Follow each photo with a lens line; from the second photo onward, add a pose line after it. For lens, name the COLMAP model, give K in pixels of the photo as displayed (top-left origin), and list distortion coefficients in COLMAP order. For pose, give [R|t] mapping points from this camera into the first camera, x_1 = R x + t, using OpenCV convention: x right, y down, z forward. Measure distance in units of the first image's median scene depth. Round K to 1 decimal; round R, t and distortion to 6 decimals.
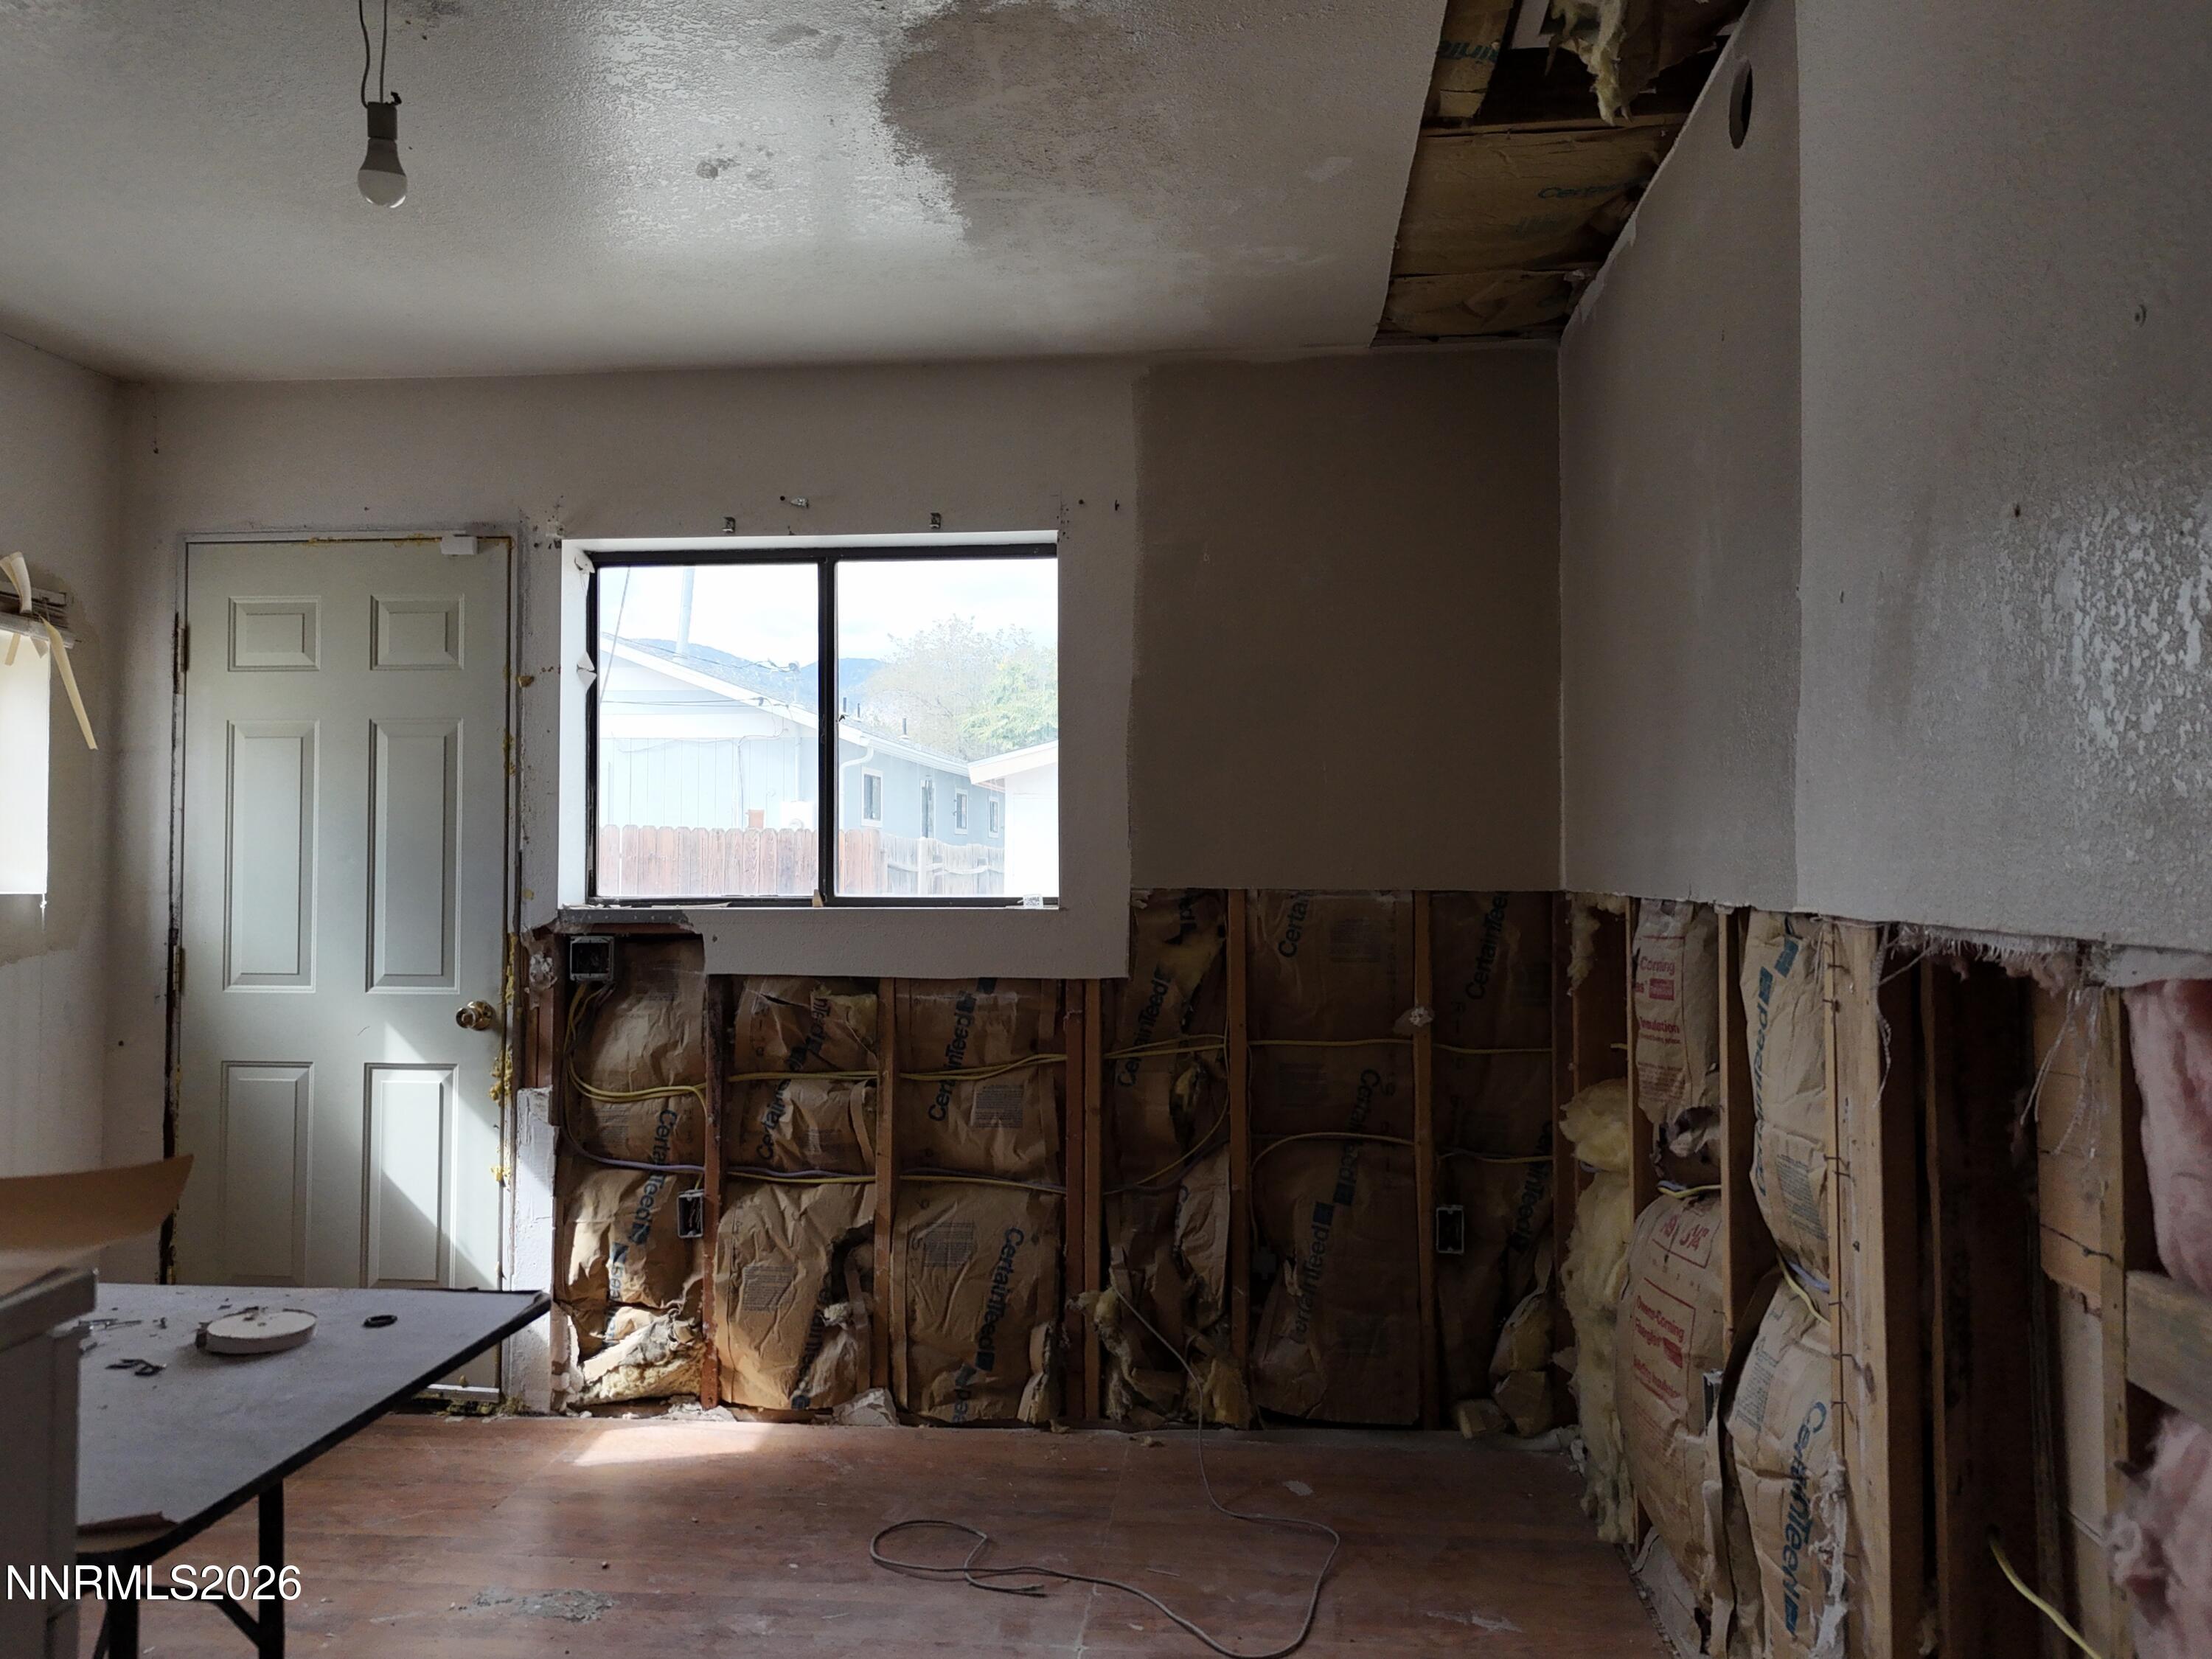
lens RADIAL K [[1584.0, 0, 1105.9], [0, 1584.0, 822.6], [0, 0, 1]] dist [0.073409, 0.000364]
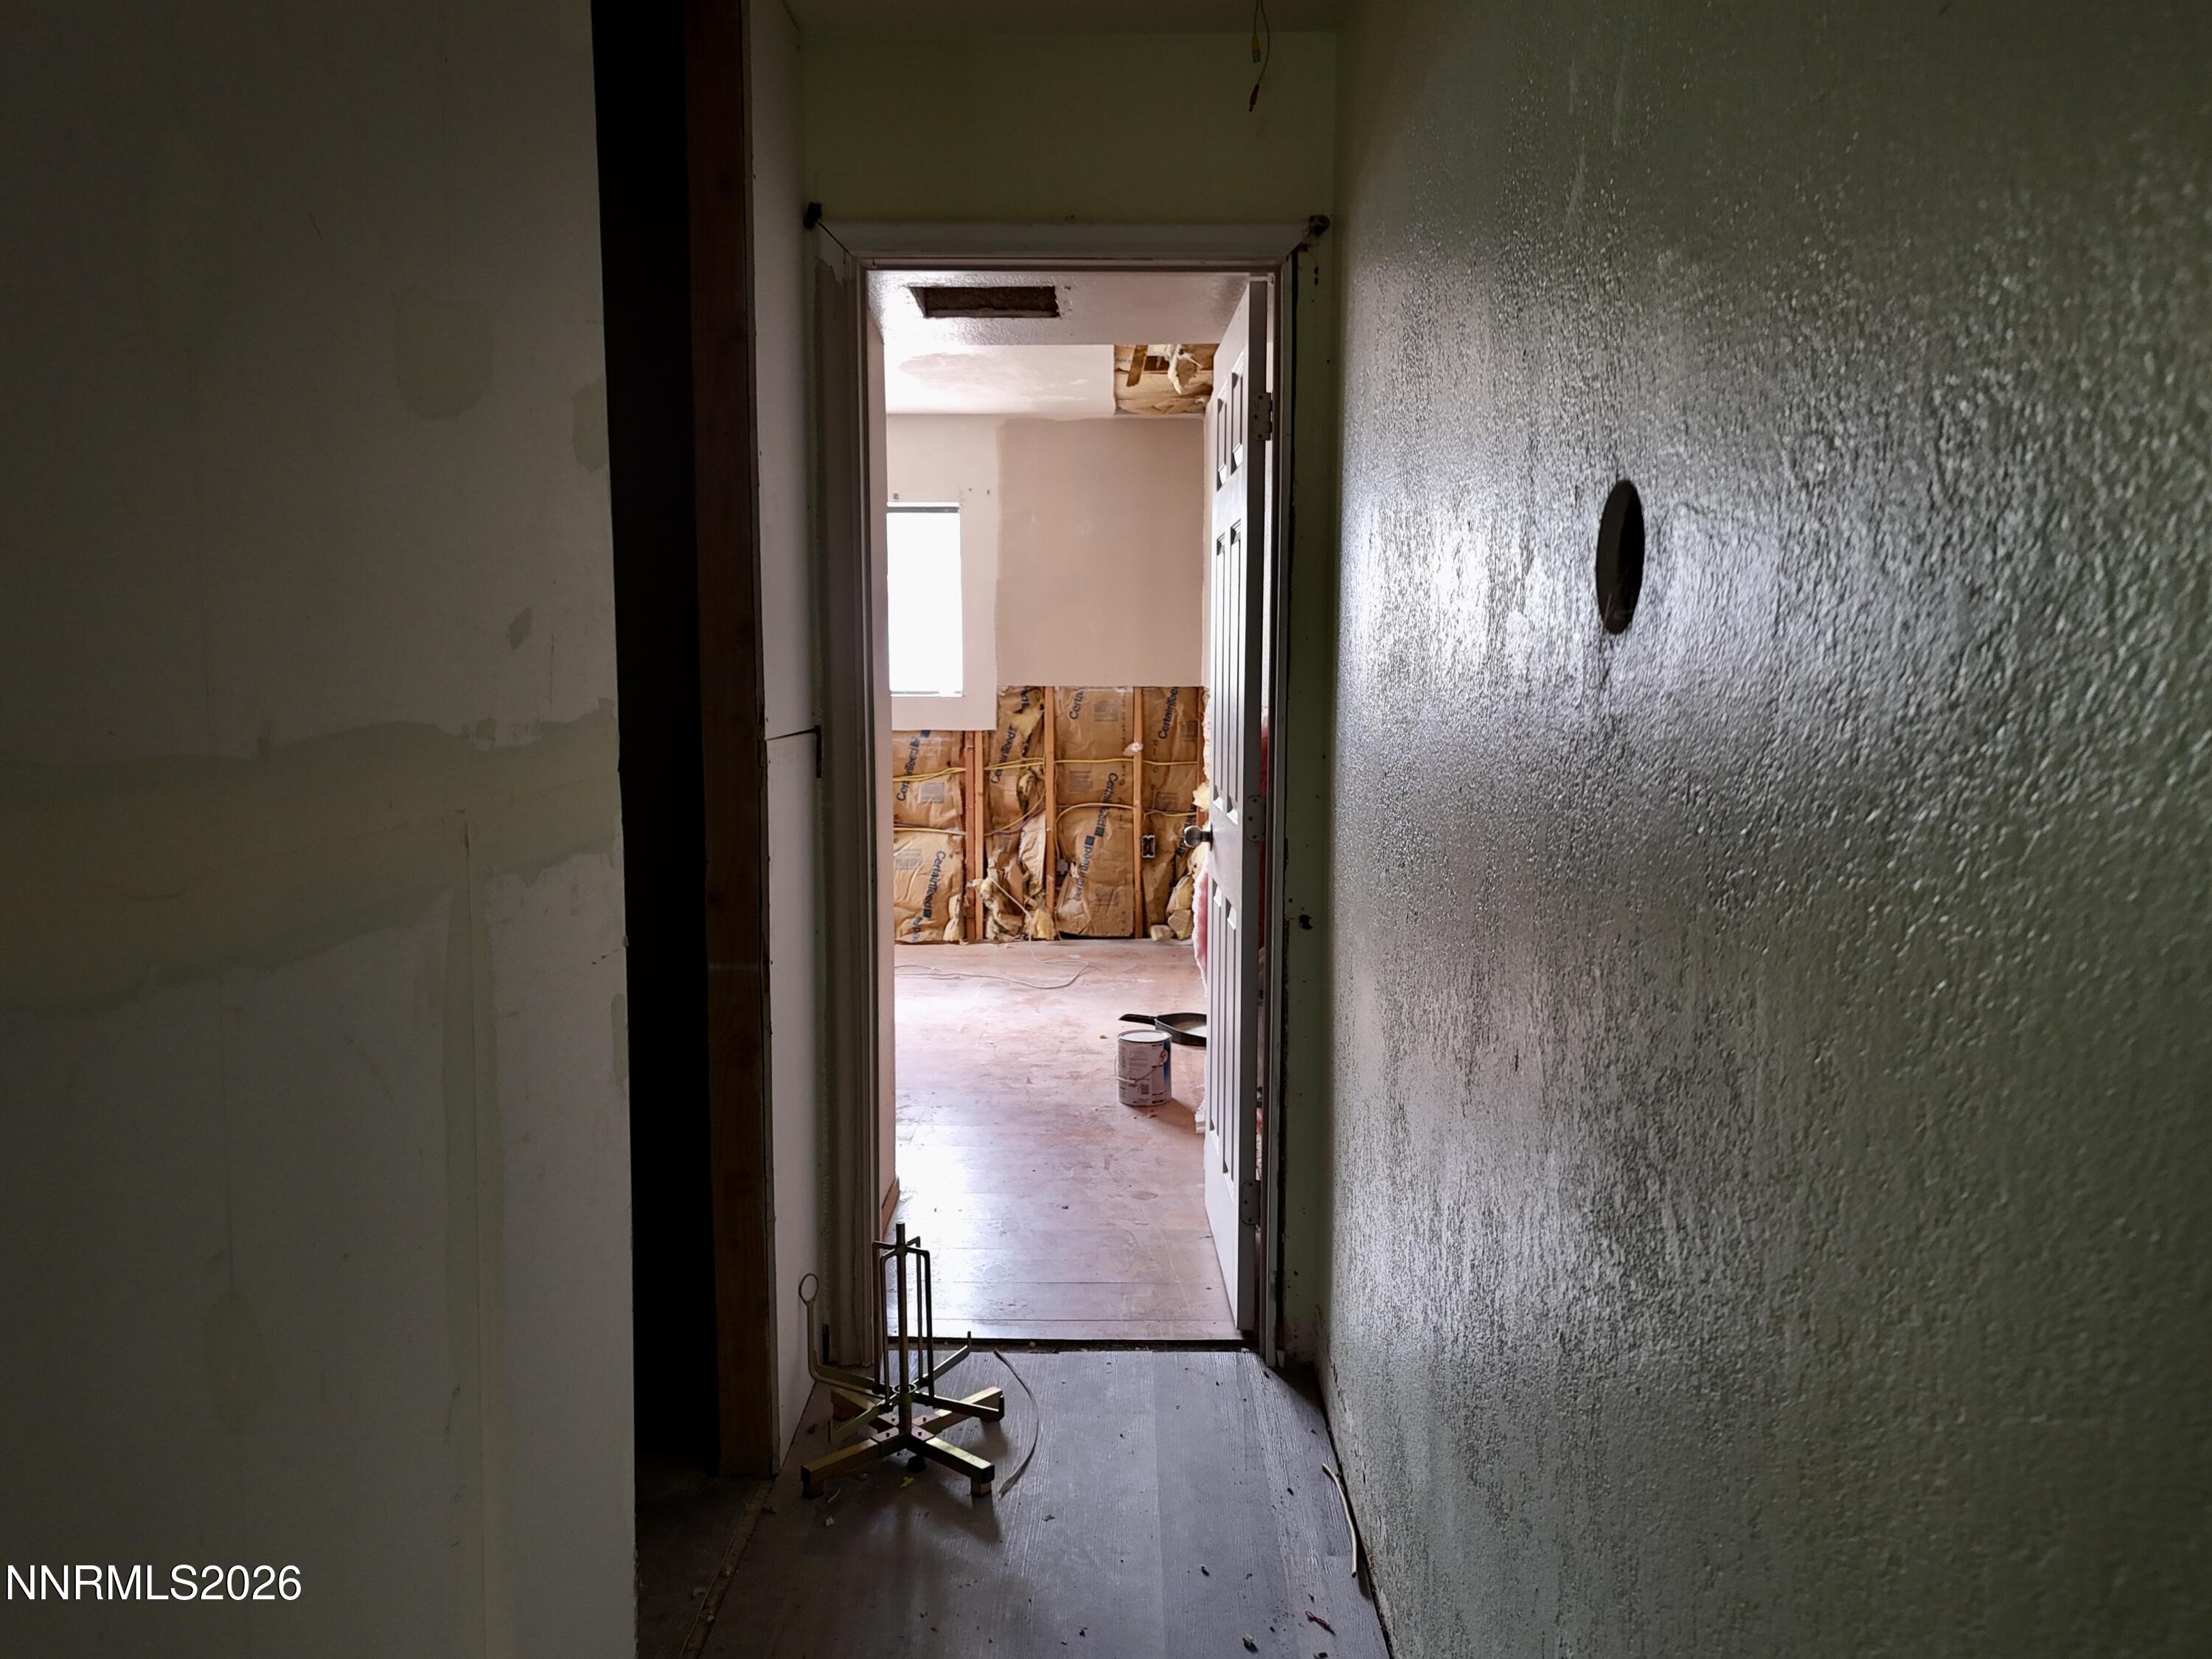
lens RADIAL K [[1584.0, 0, 1114.4], [0, 1584.0, 831.1], [0, 0, 1]] dist [0.073409, 0.000364]
pose [[0.995744, -0.007344, 0.091870, -0.022704], [-0.004077, 0.992334, 0.123516, -0.025137], [-0.092073, -0.123365, 0.988081, -1.051539]]
